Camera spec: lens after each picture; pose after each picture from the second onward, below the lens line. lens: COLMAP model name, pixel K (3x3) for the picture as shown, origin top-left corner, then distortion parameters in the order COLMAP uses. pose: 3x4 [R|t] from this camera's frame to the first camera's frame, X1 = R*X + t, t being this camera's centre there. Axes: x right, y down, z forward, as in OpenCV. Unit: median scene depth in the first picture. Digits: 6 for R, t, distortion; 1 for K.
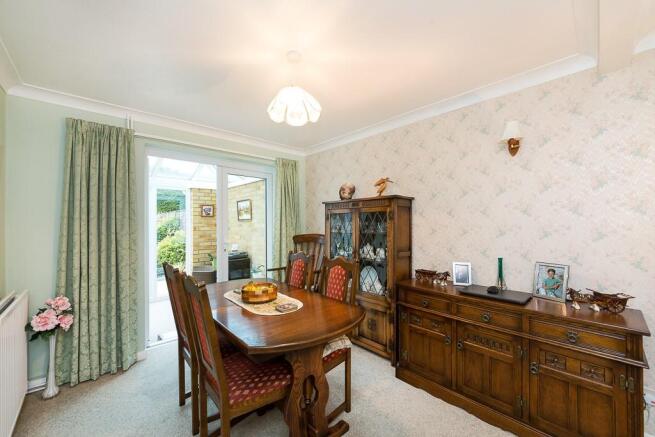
lens RADIAL K [[255.4, 0, 327.7], [0, 255.4, 218.7], [0, 0, 1]] dist [0.015885, 0.000034]
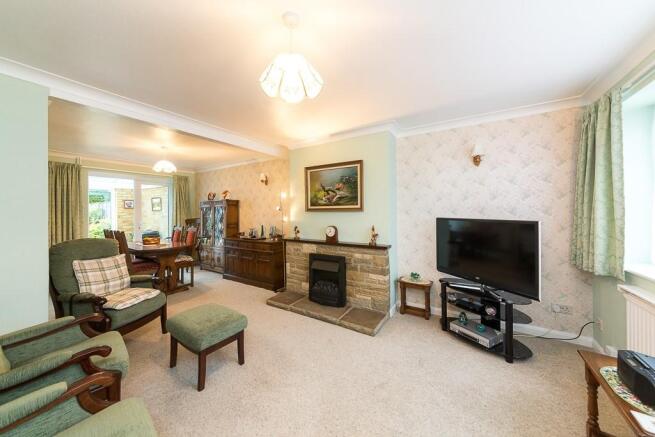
lens RADIAL K [[230.2, 0, 325.3], [0, 230.2, 209.2], [0, 0, 1]] dist [0.000568, 0.000987]
pose [[0.968126, -0.002846, 0.250449, 0.472218], [0.001611, 0.999986, 0.005136, -0.012417], [-0.250460, -0.004569, 0.968116, -0.915663]]
